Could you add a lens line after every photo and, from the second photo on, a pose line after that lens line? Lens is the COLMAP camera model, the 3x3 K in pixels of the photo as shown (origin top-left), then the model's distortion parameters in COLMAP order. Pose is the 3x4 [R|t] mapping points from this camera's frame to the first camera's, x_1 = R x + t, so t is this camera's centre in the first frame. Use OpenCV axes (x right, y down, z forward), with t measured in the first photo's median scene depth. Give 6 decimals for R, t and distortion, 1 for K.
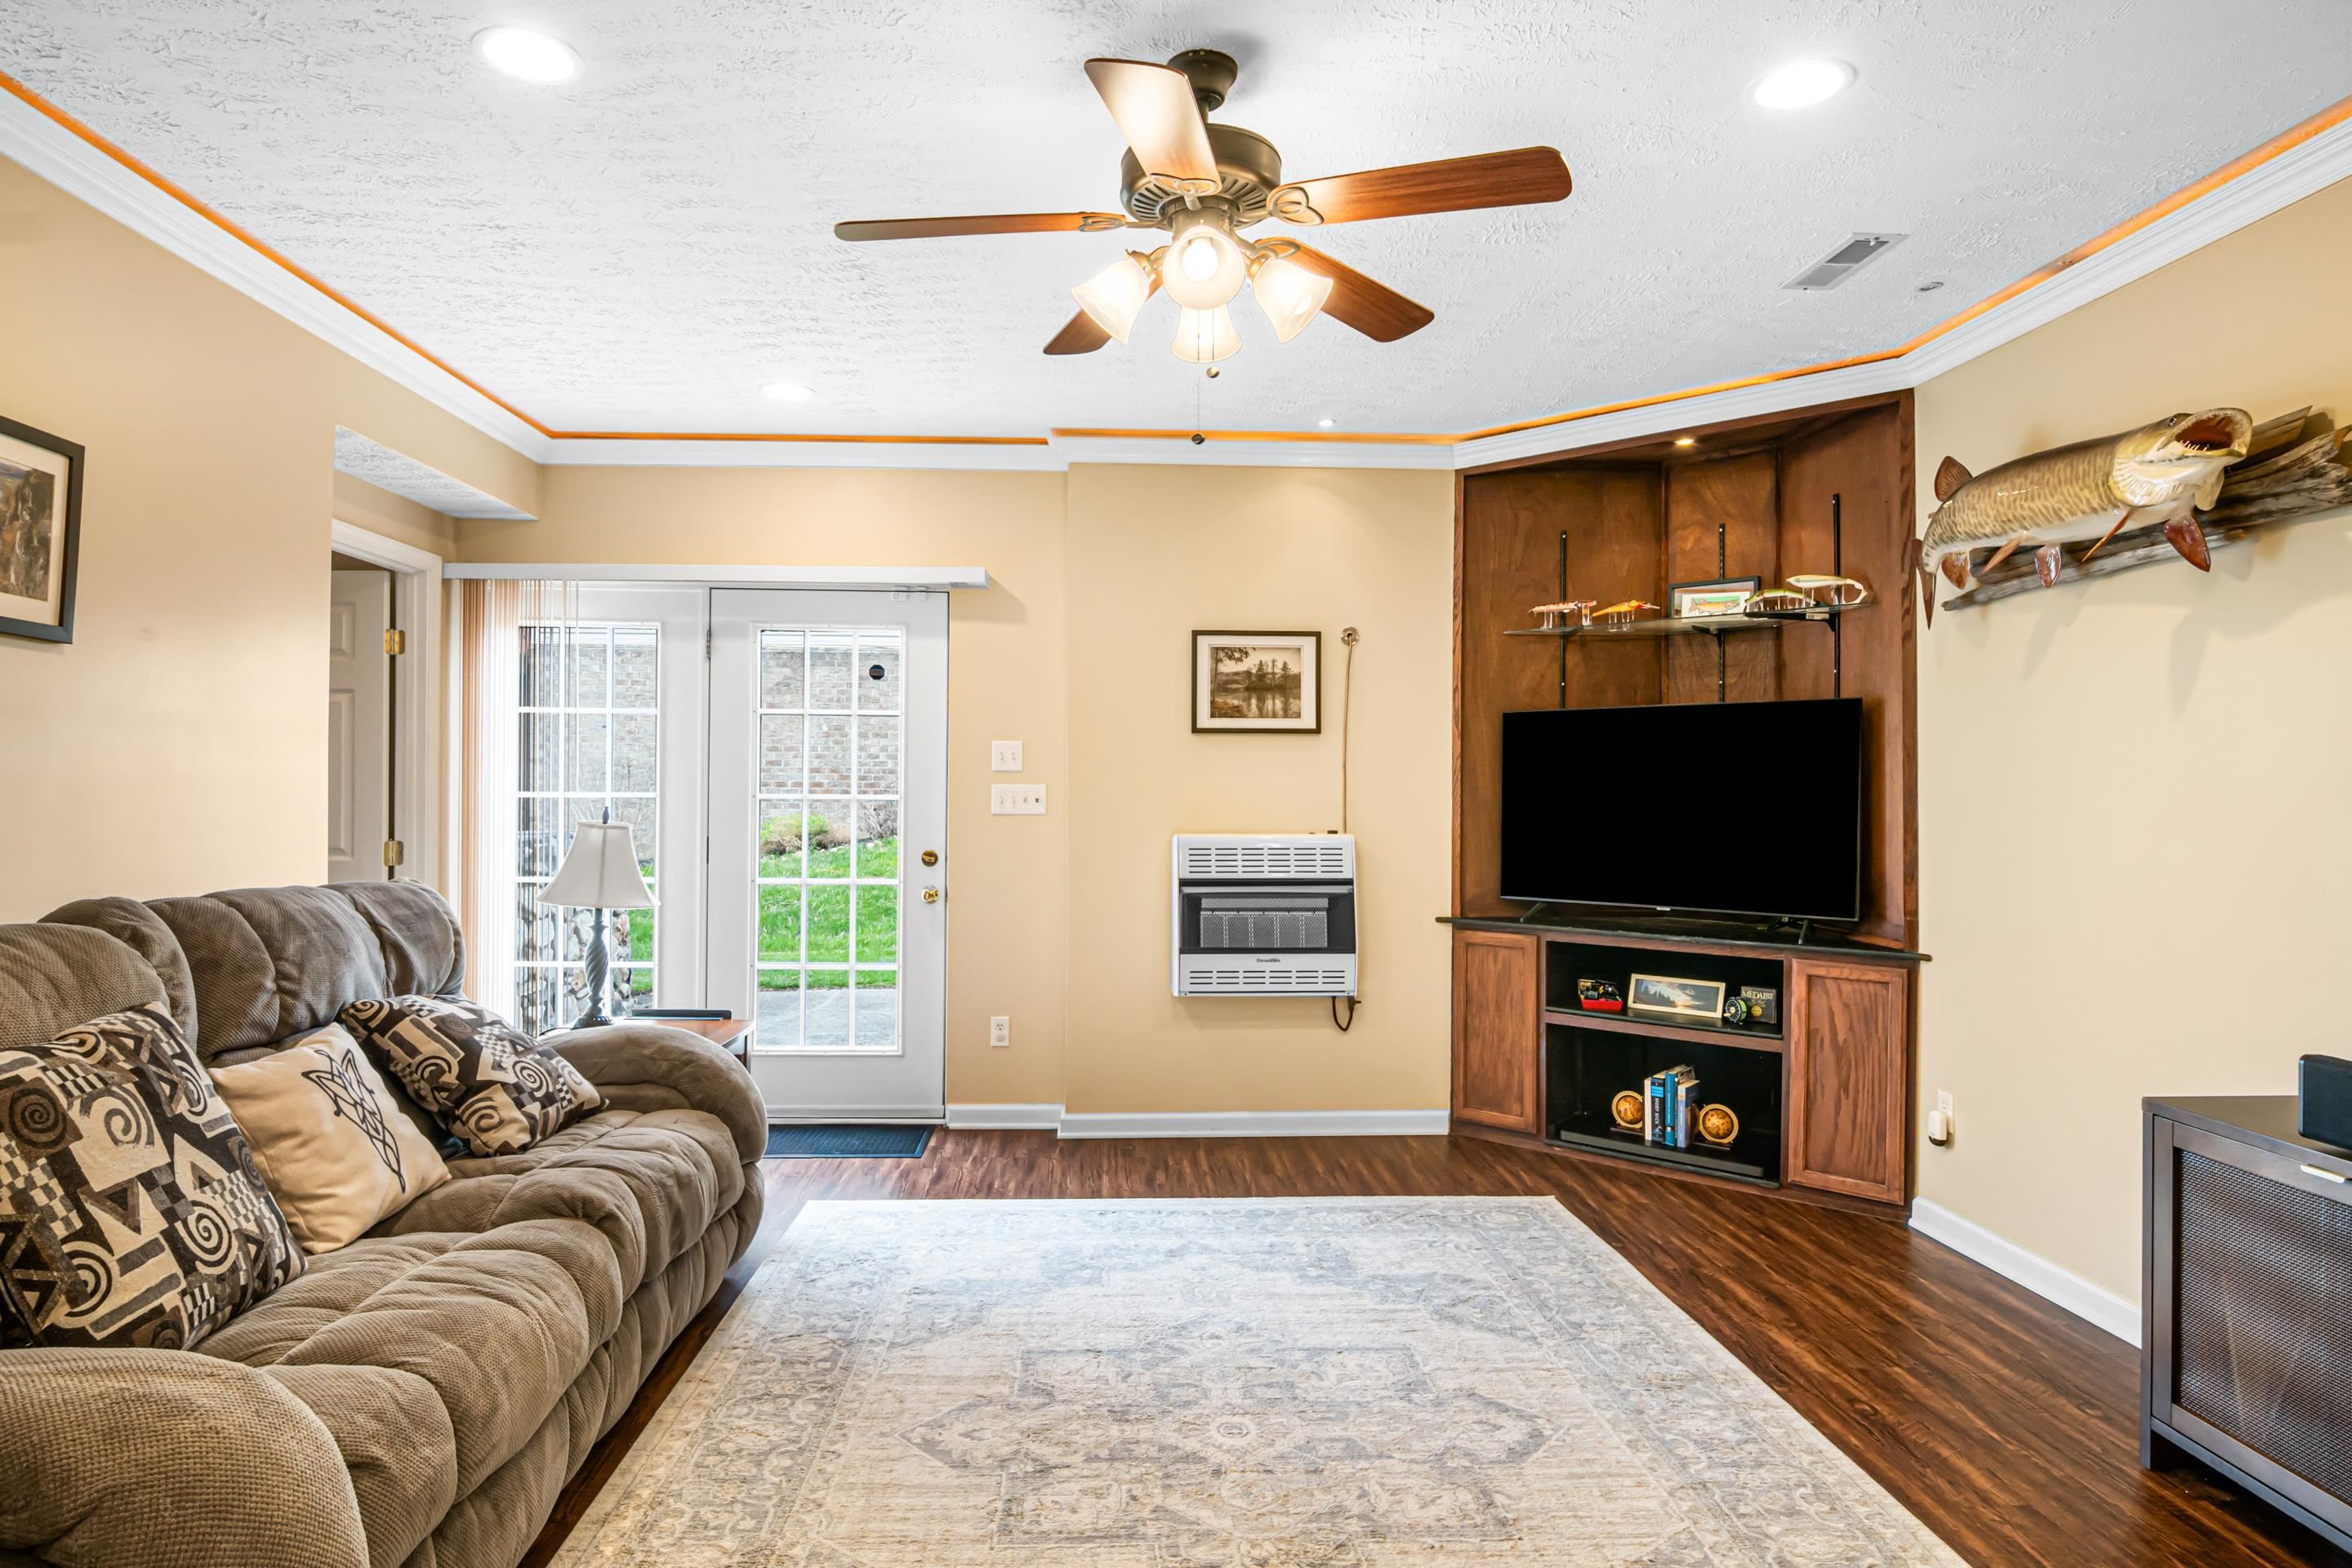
lens RADIAL K [[1333.5, 0, 1132.3], [0, 1333.5, 784.1], [0, 0, 1]] dist [-0.003700, -0.003214]
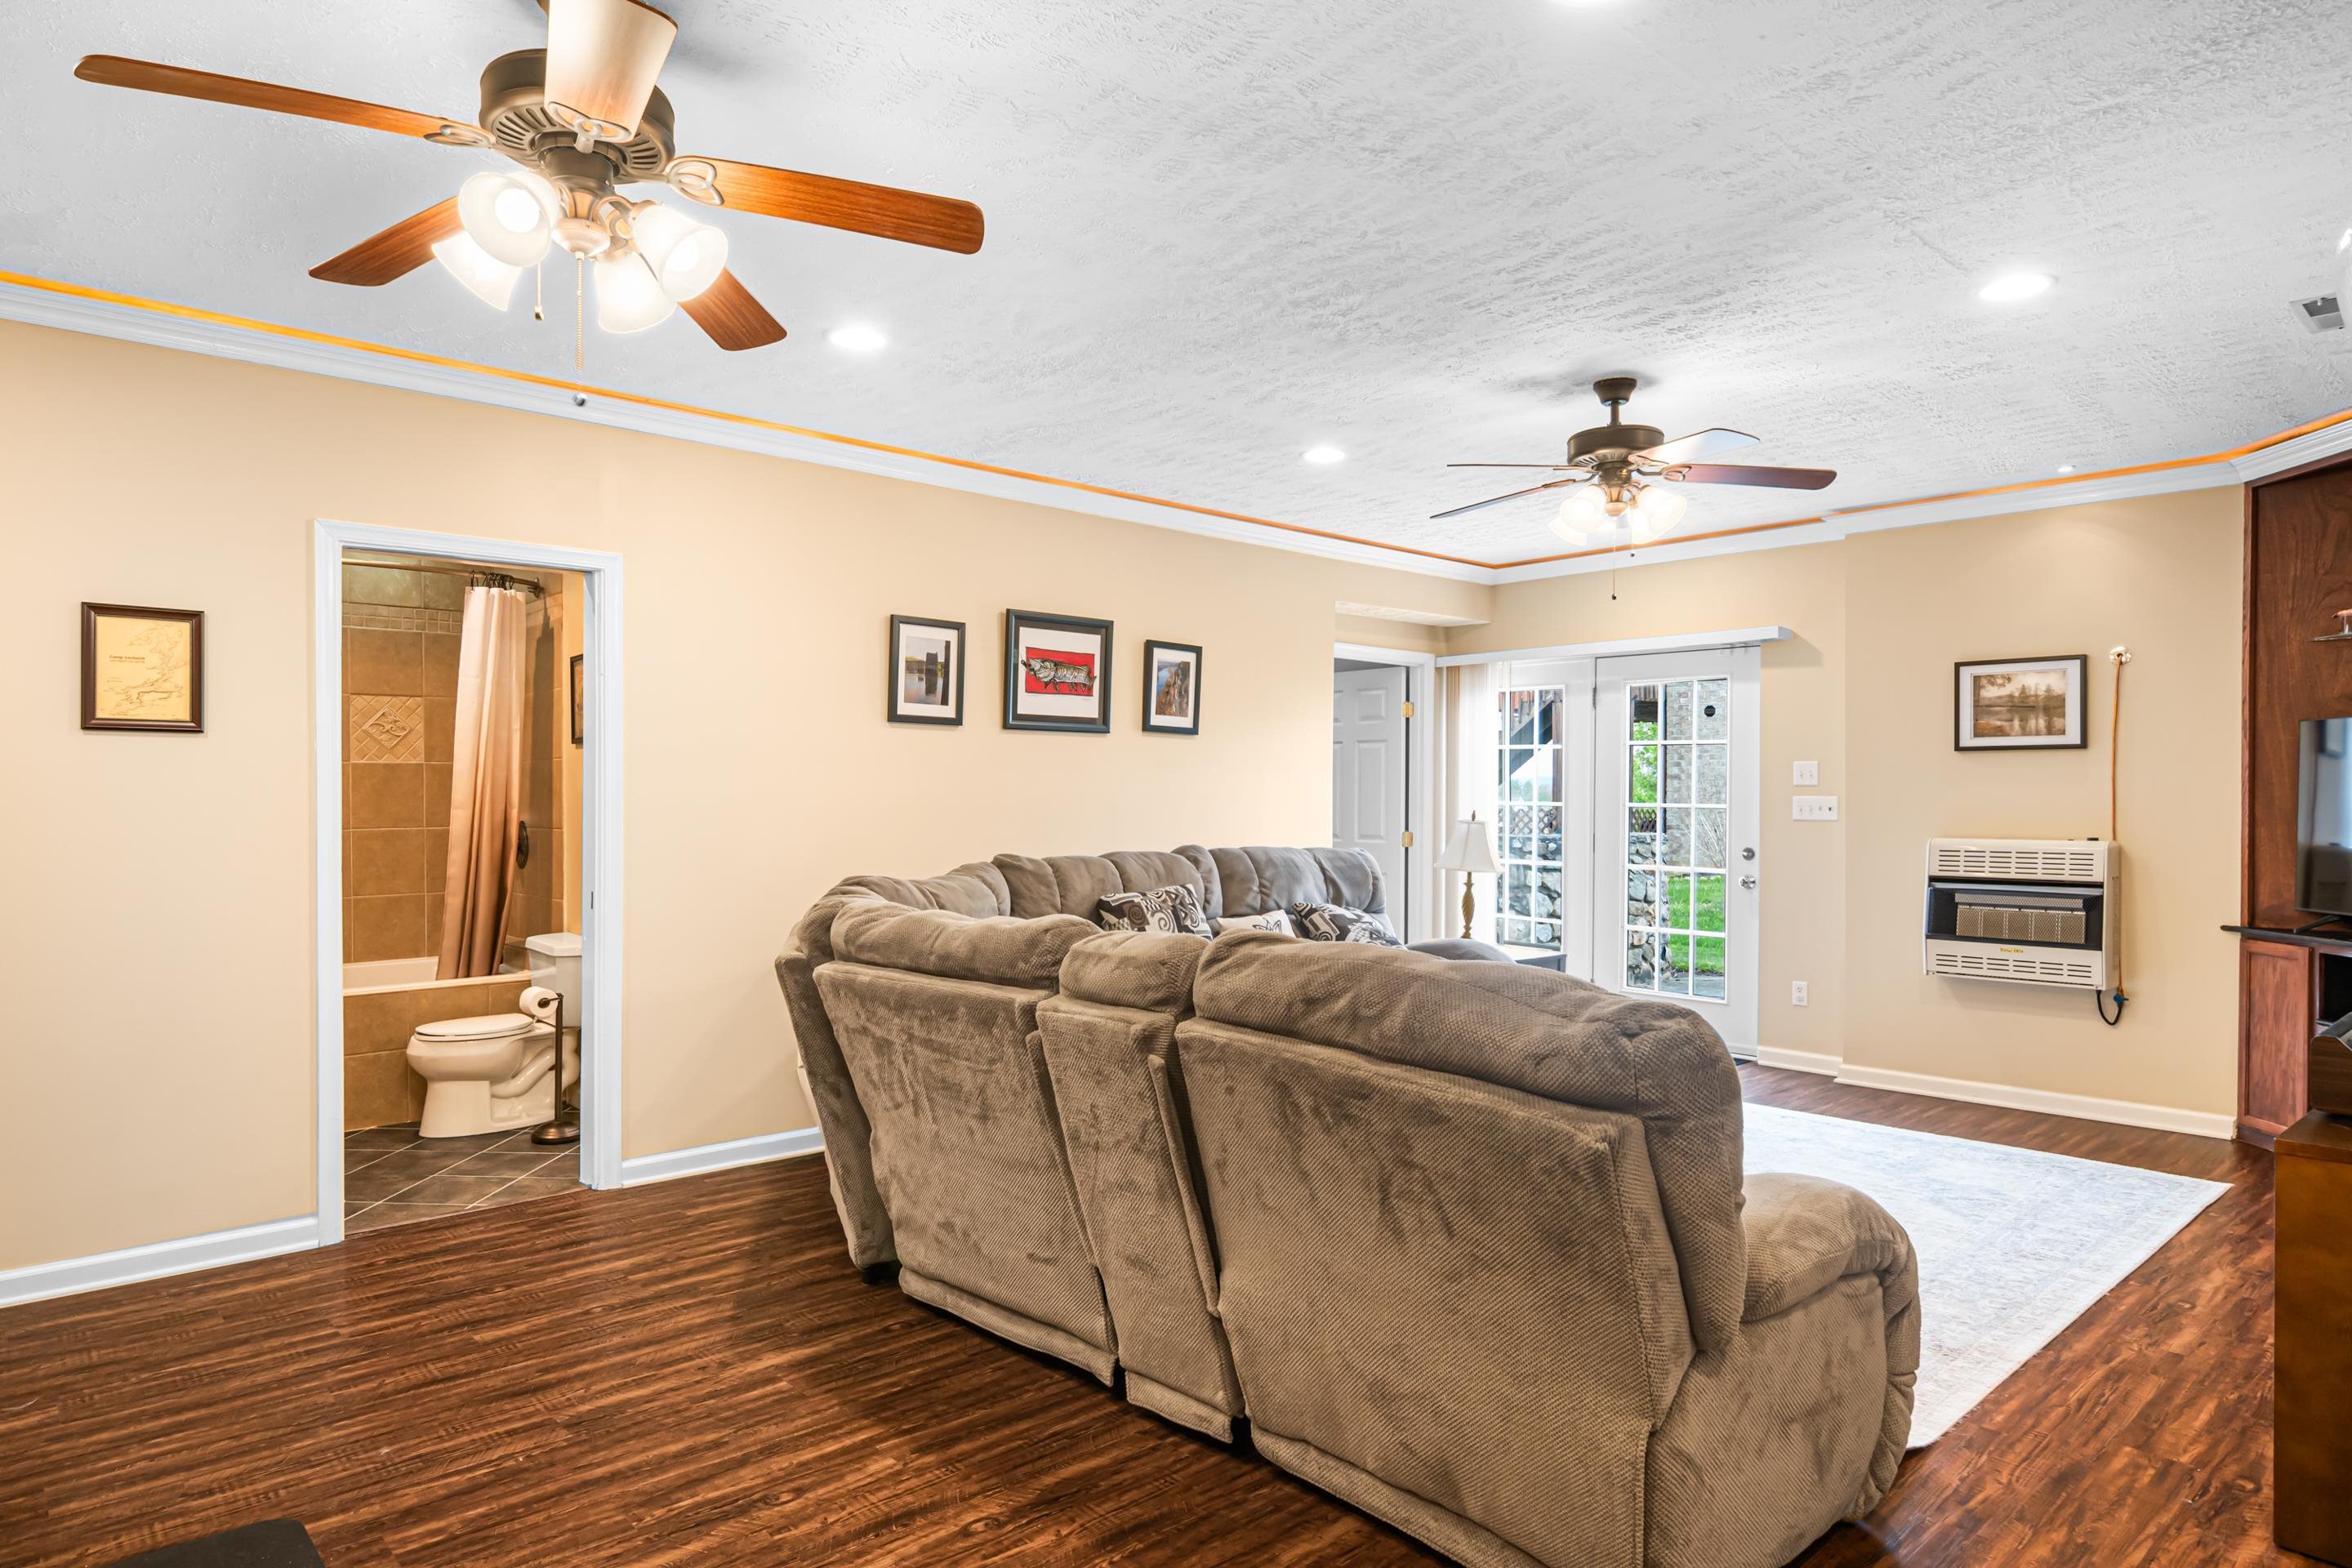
lens RADIAL K [[1355.7, 0, 1138.4], [0, 1355.7, 778.1], [0, 0, 1]] dist [-0.000224, -0.003177]
pose [[0.633053, -0.013328, -0.773994, 0.513967], [0.001908, 0.999876, -0.015657, 0.002154], [0.774106, 0.008435, 0.632999, -0.300081]]
